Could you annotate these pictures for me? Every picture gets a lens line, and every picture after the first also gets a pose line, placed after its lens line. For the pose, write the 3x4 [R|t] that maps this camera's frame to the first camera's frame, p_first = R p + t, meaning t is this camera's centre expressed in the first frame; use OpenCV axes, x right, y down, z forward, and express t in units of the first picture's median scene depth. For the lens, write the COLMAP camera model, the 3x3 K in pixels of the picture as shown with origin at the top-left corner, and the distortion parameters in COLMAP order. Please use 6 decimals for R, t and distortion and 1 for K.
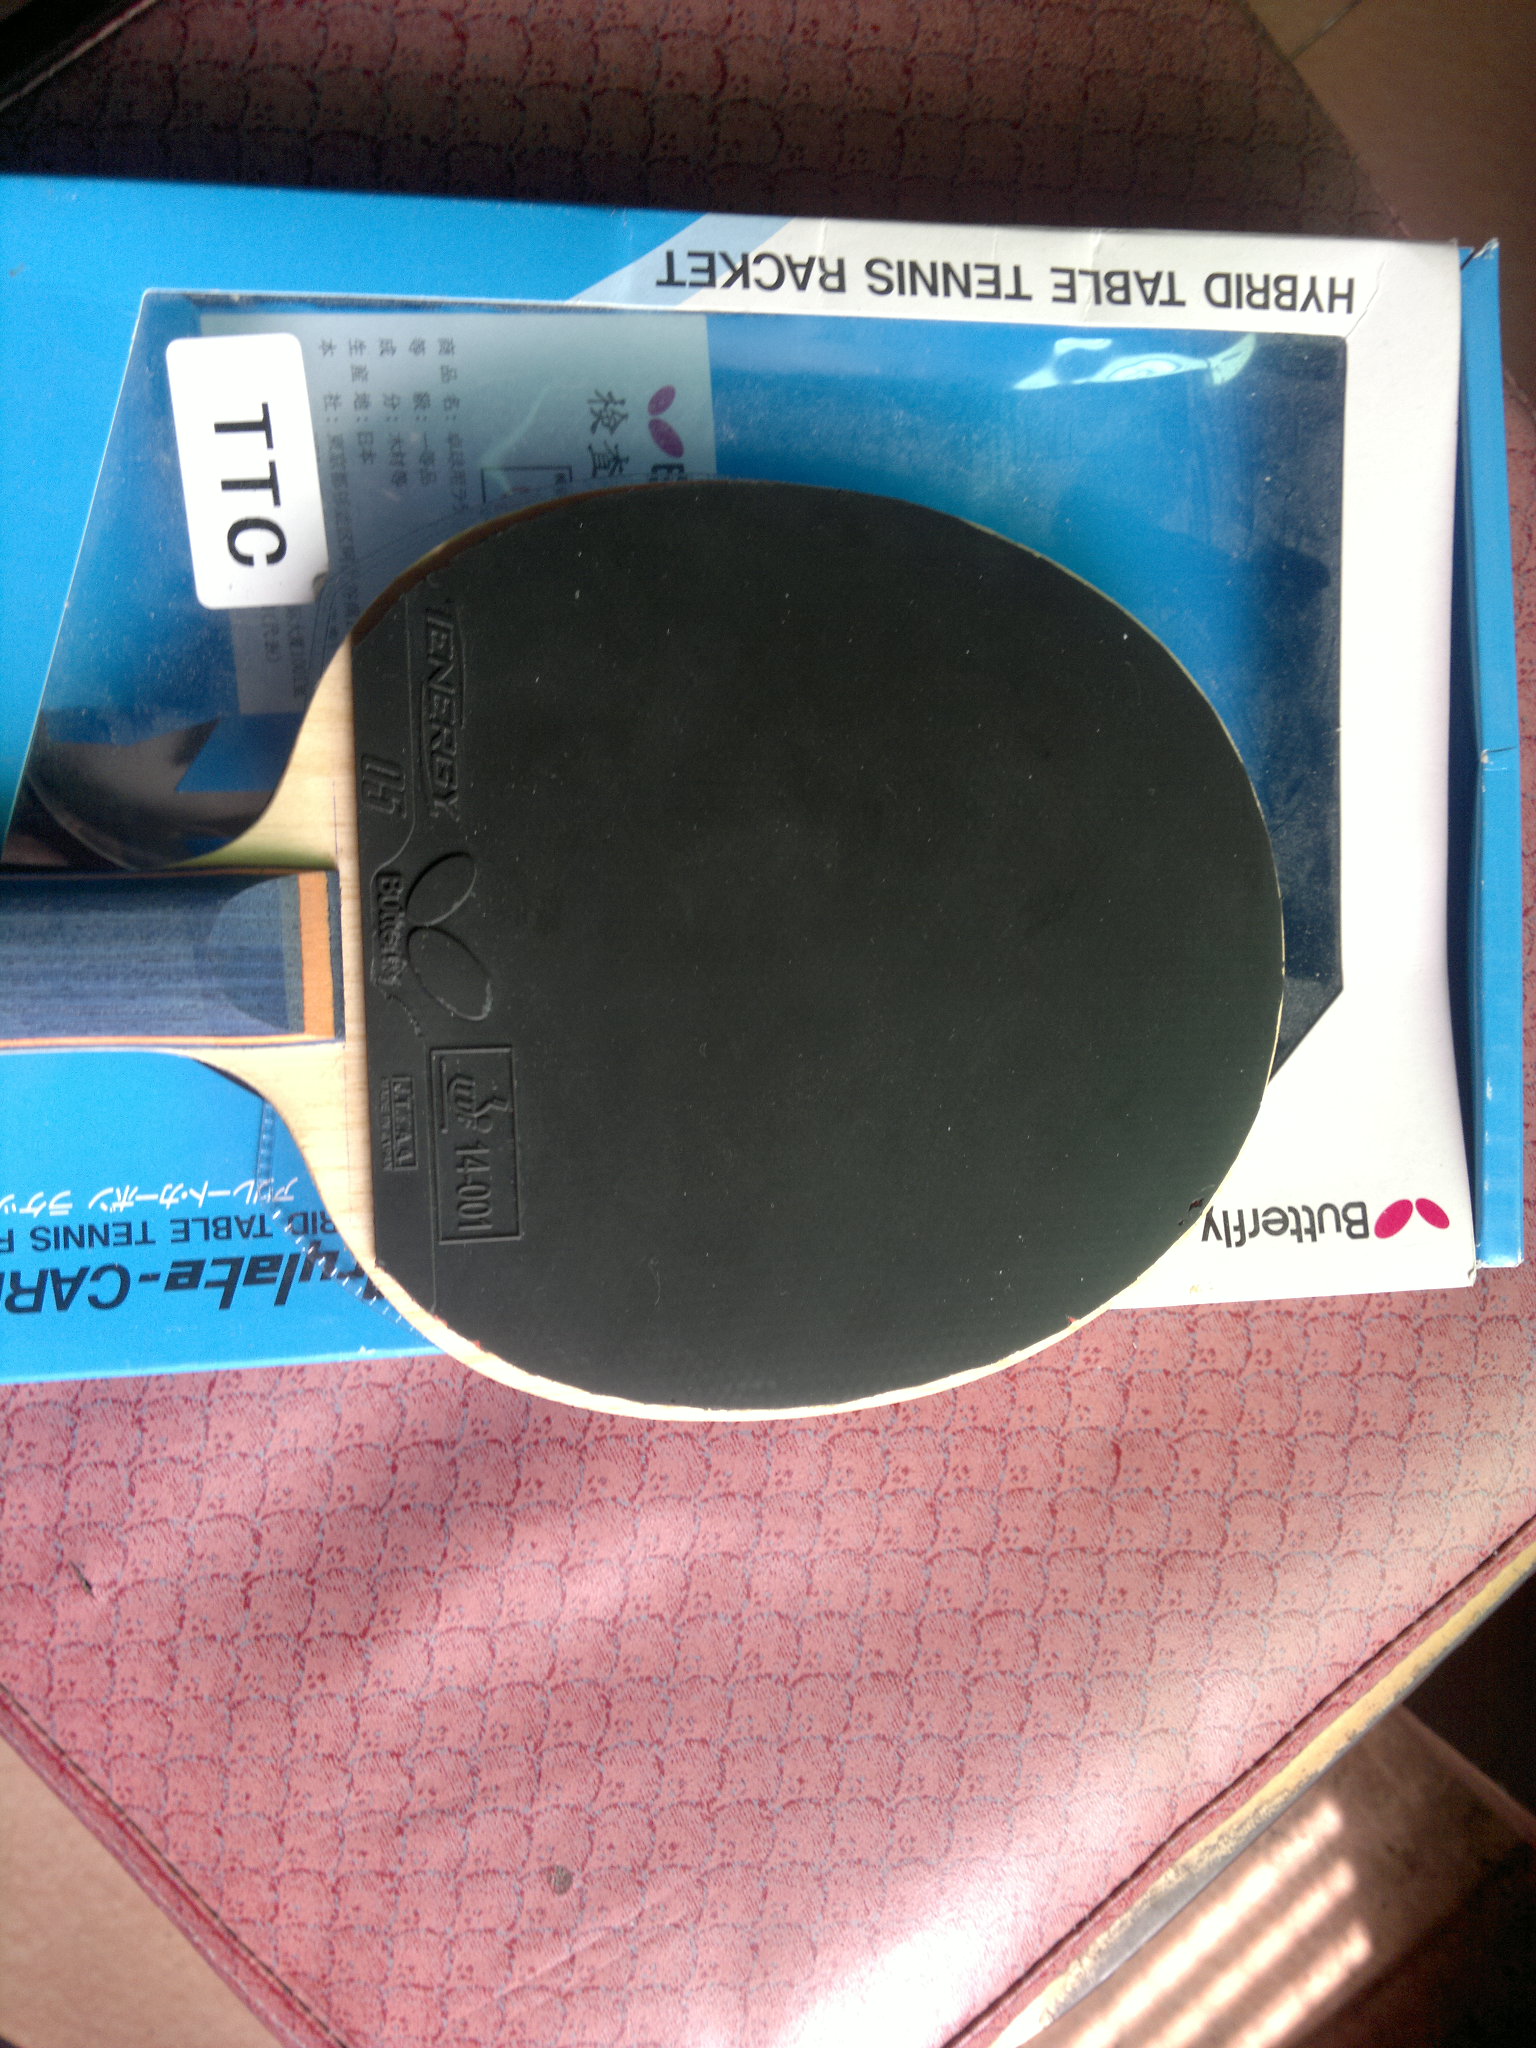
lens RADIAL K [[1797.6, 0, 811.3], [0, 1797.6, 1040.4], [0, 0, 1]] dist [0.044719, -0.125421]
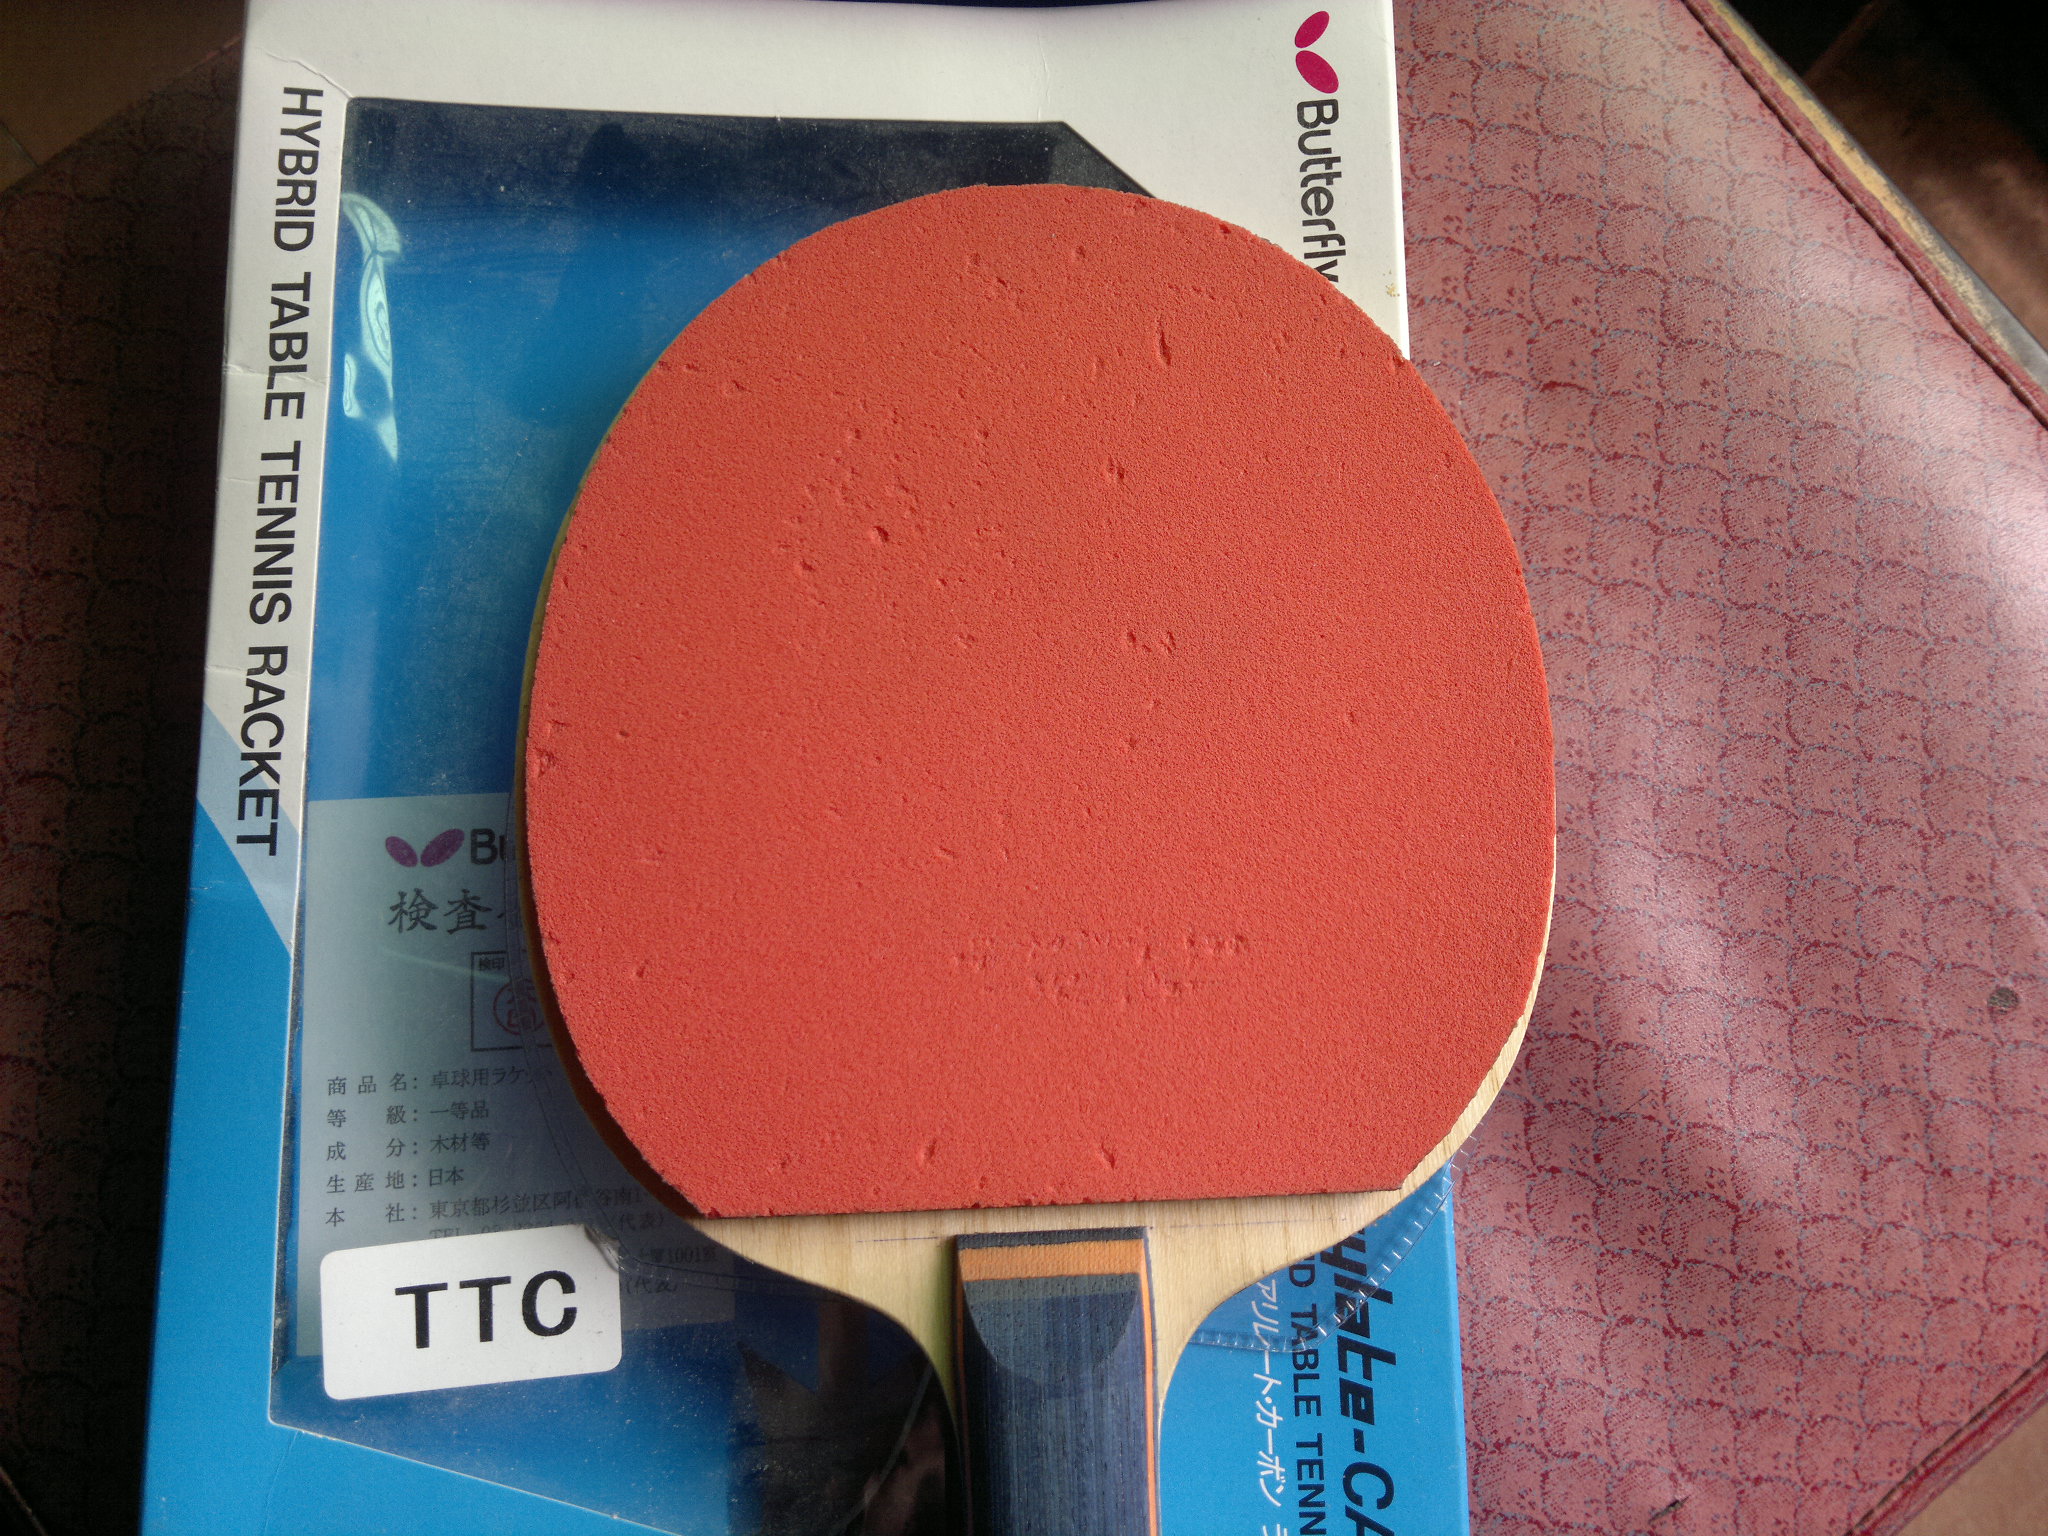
lens RADIAL K [[1797.6, 0, 1040.6], [0, 1797.6, 728.1], [0, 0, 1]] dist [0.044719, -0.125421]
pose [[0.024641, -0.999669, -0.007334, -0.005285], [0.999689, 0.024612, 0.003992, -0.034724], [-0.003810, -0.007430, 0.999965, 0.082401]]
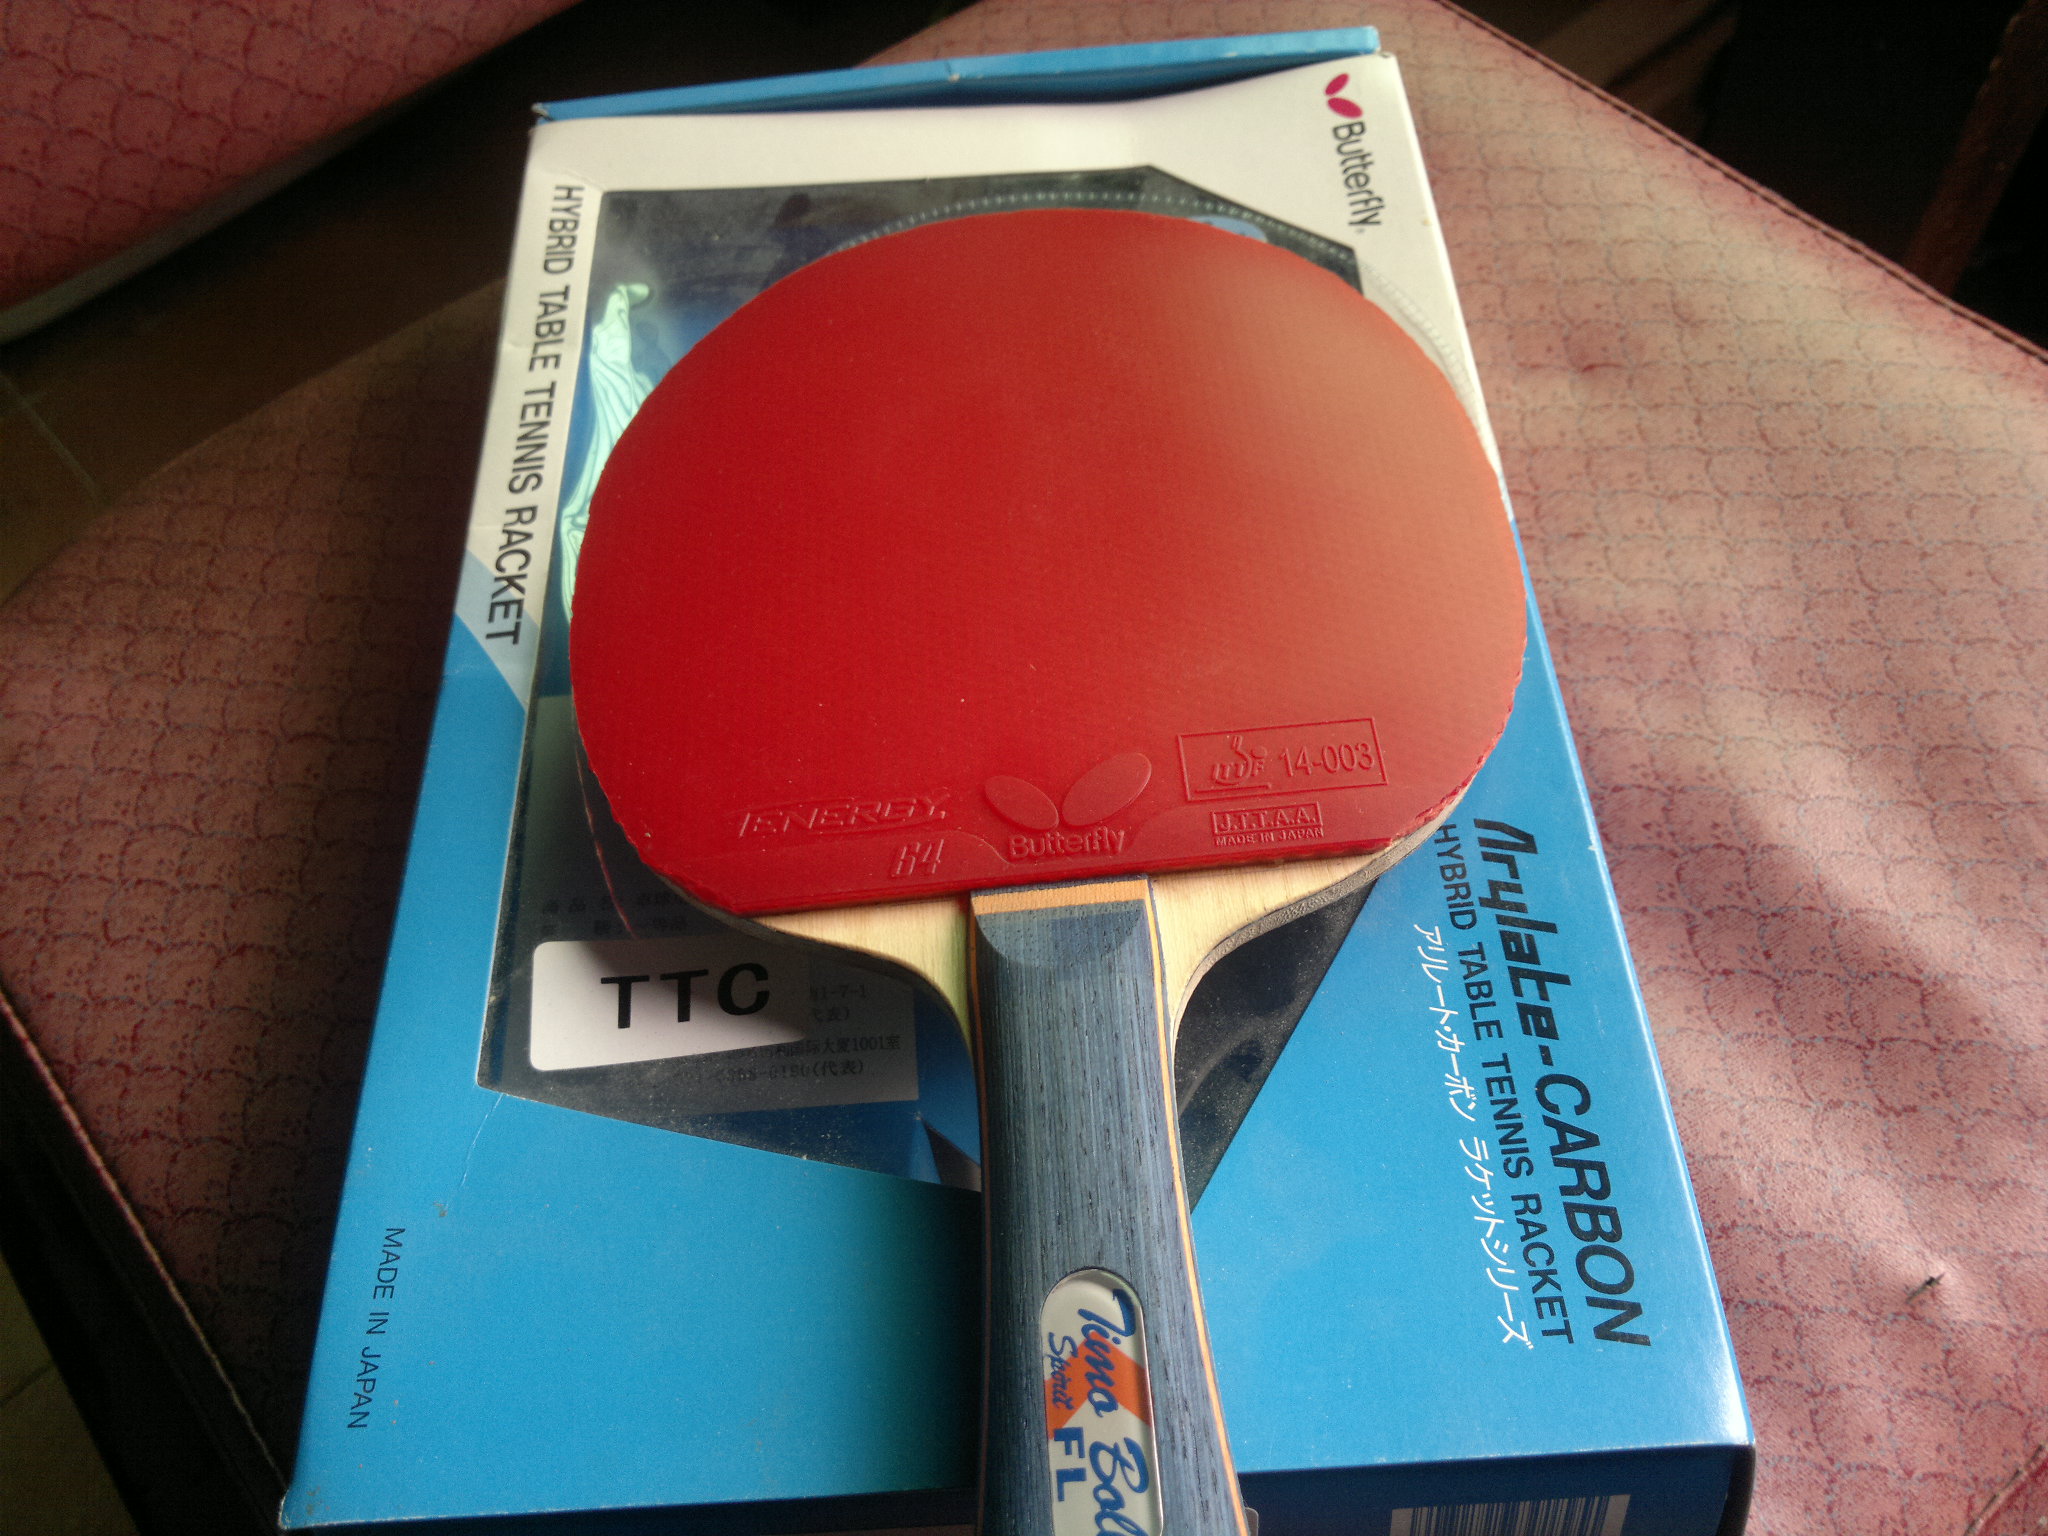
lens RADIAL K [[1797.6, 0, 1062.9], [0, 1797.6, 750.4], [0, 0, 1]] dist [0.044719, -0.125421]
pose [[-0.036493, -0.913840, 0.404432, -0.495749], [0.995350, -0.069340, -0.066865, -0.031730], [0.089148, 0.400111, 0.912120, 0.083488]]
